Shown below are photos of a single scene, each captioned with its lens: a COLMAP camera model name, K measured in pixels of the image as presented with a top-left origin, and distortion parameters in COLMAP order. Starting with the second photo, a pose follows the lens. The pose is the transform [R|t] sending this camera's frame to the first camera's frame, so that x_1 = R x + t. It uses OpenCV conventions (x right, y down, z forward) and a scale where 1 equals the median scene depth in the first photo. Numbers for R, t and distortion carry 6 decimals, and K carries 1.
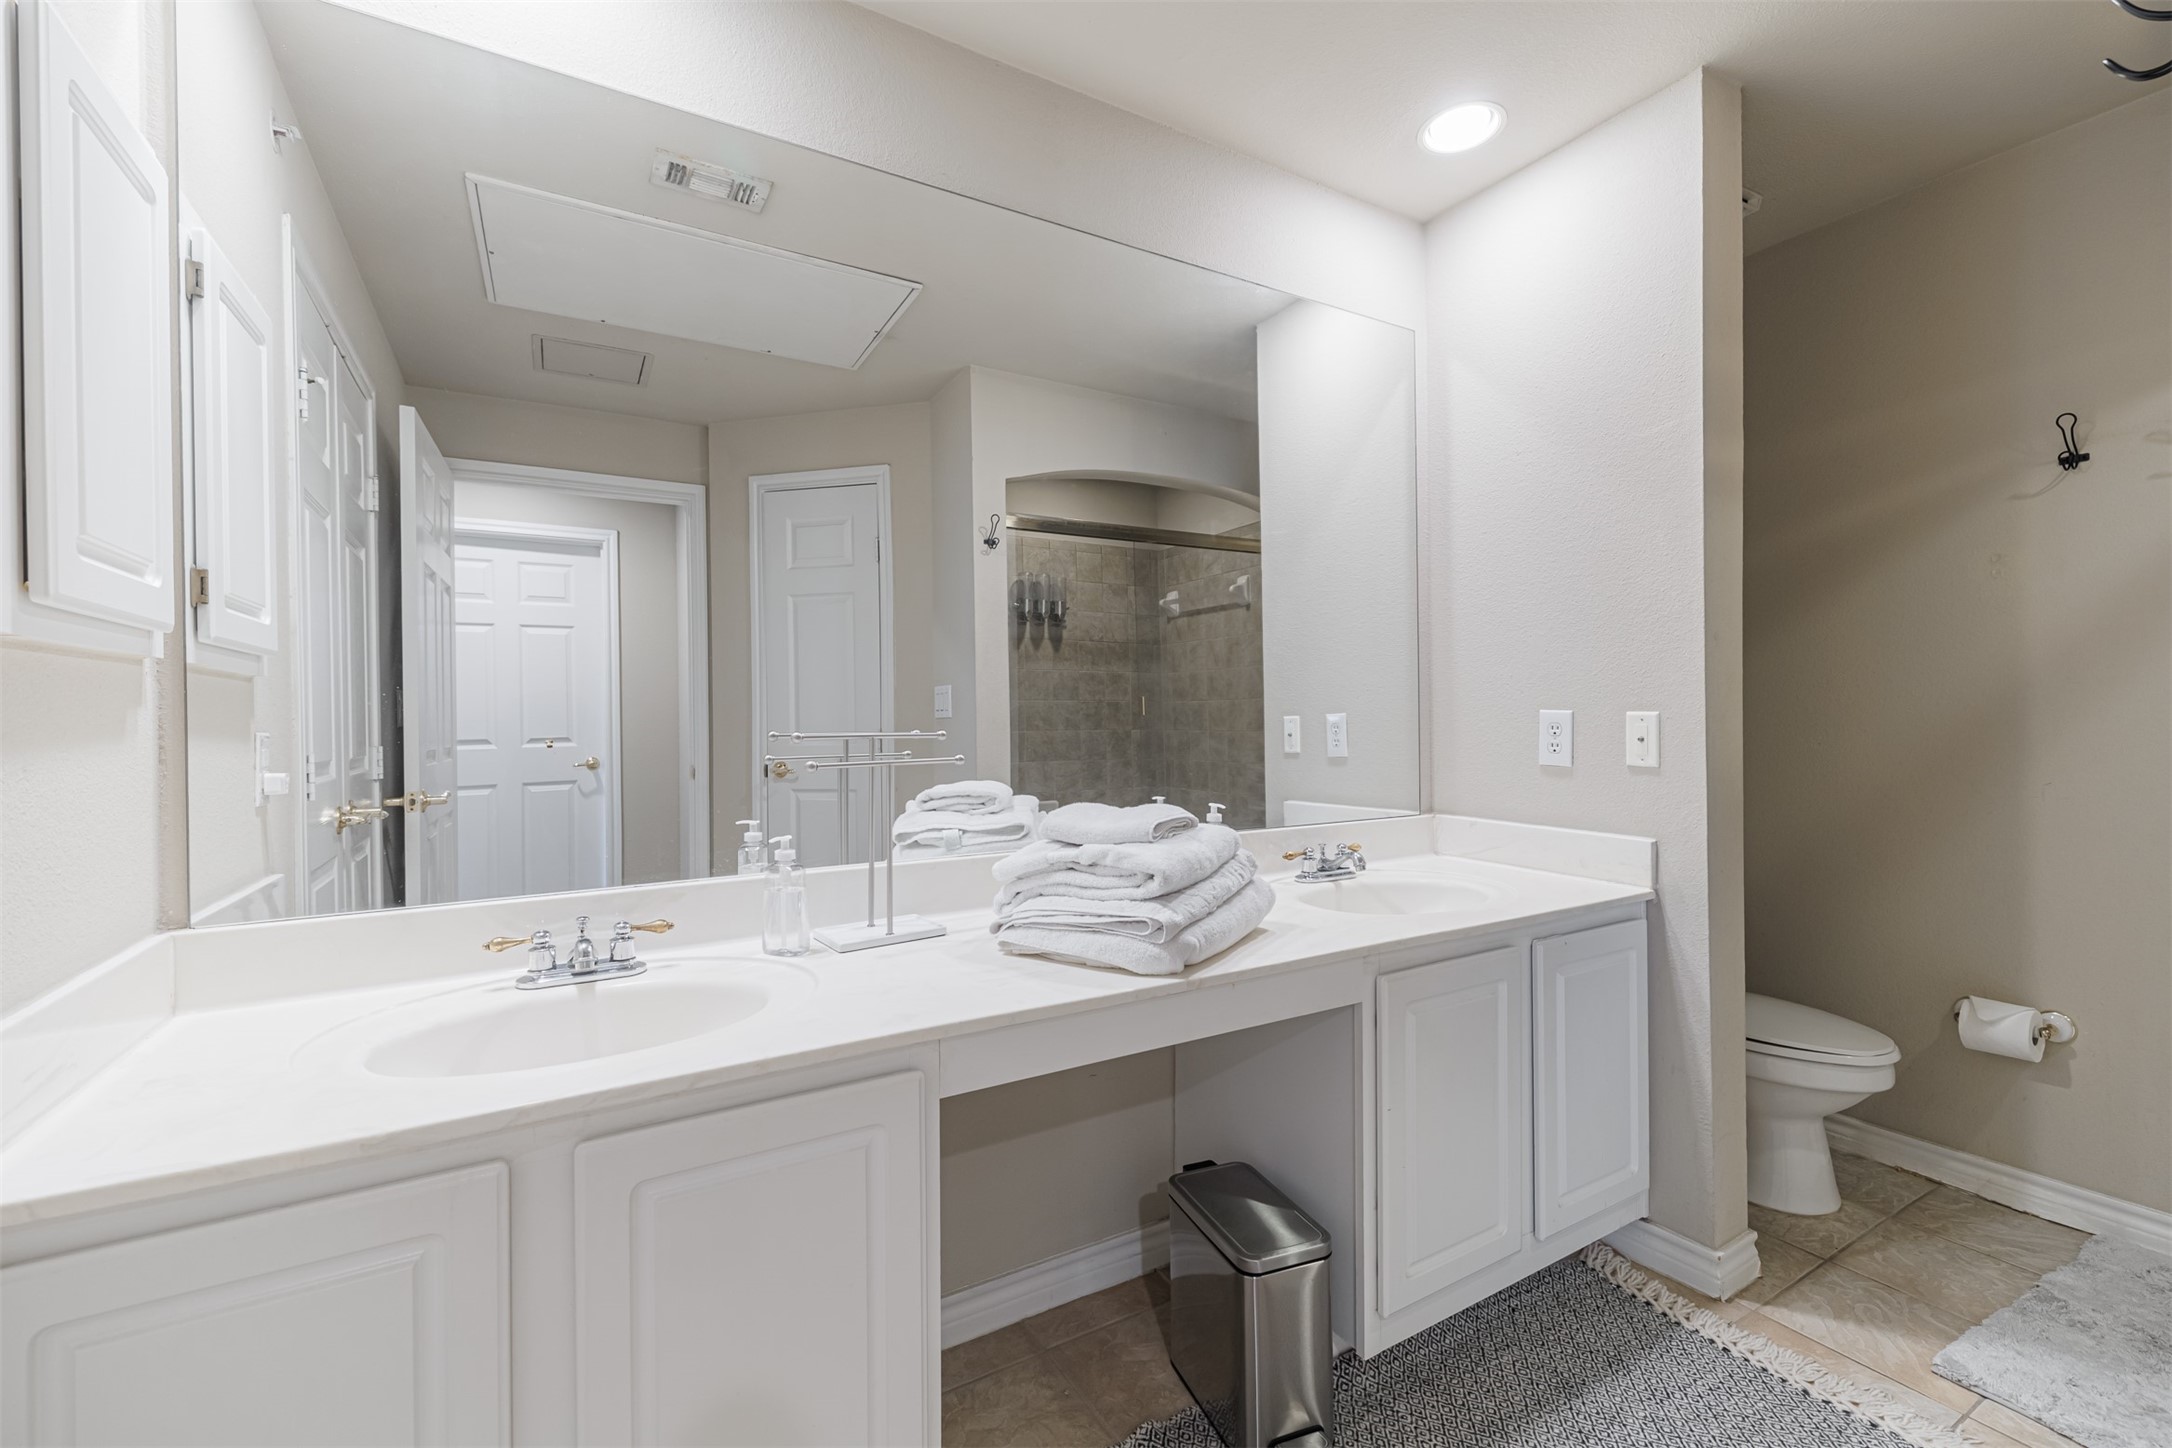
lens RADIAL K [[890.5, 0, 1071.6], [0, 890.5, 723.2], [0, 0, 1]] dist [0.002454, -0.000057]
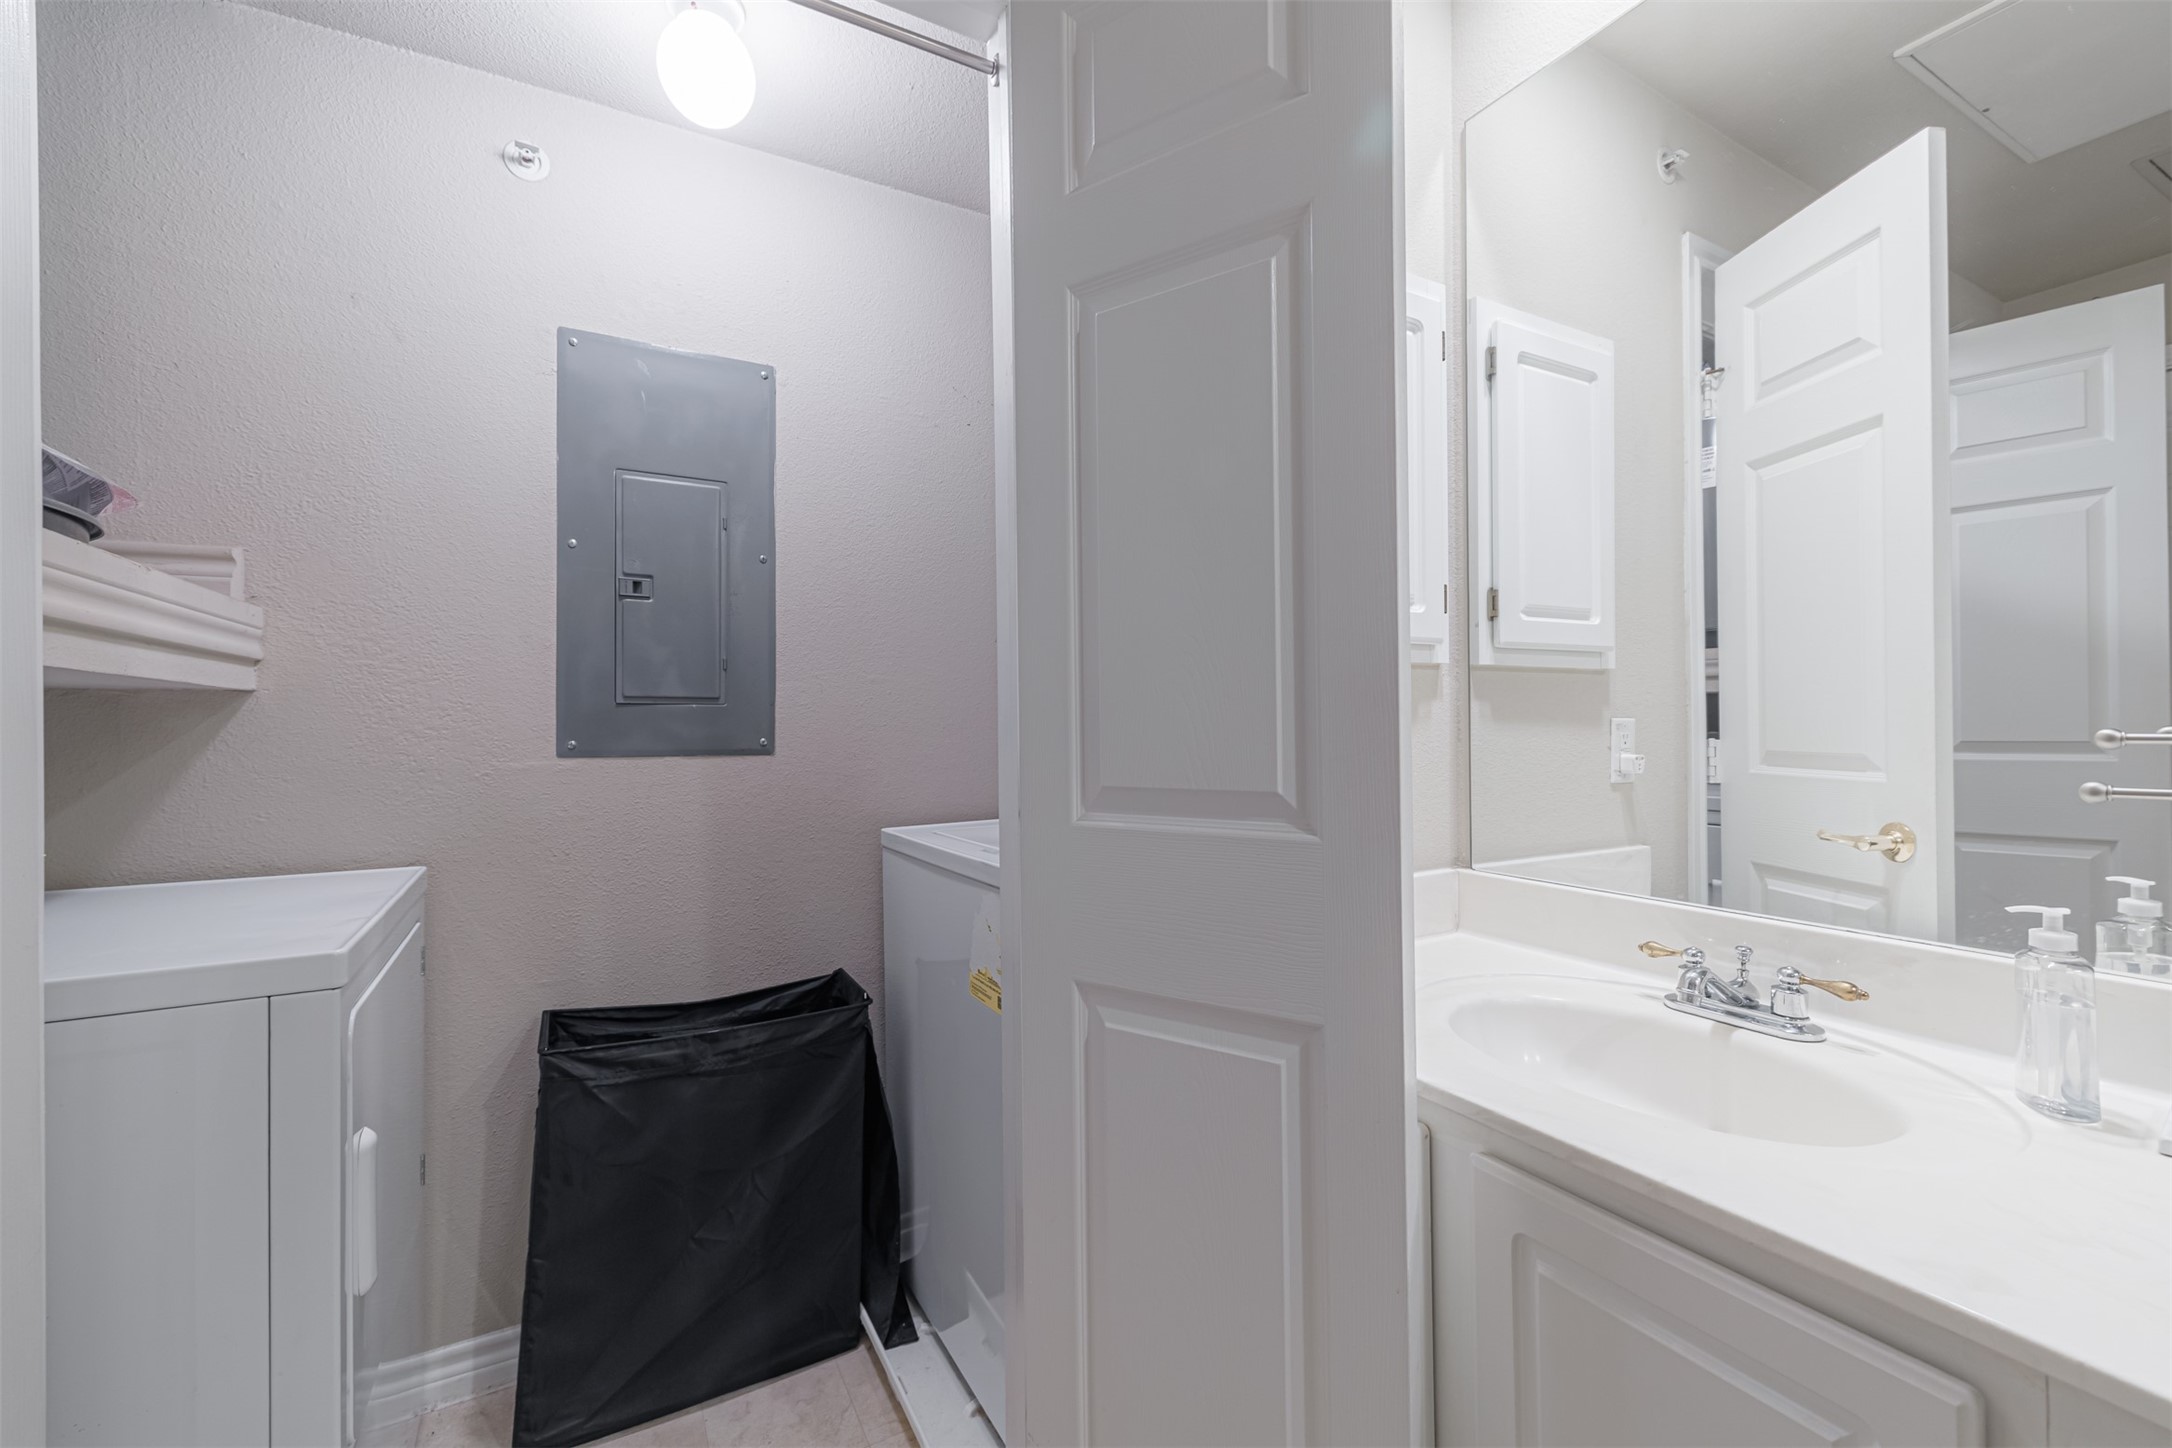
lens RADIAL K [[925.3, 0, 1085.8], [0, 925.3, 699.8], [0, 0, 1]] dist [0.000163, -0.000084]
pose [[-0.009028, -0.005961, -0.999941, 0.313013], [0.005940, 0.999964, -0.006014, -0.010367], [0.999942, -0.005994, -0.008992, 0.387850]]
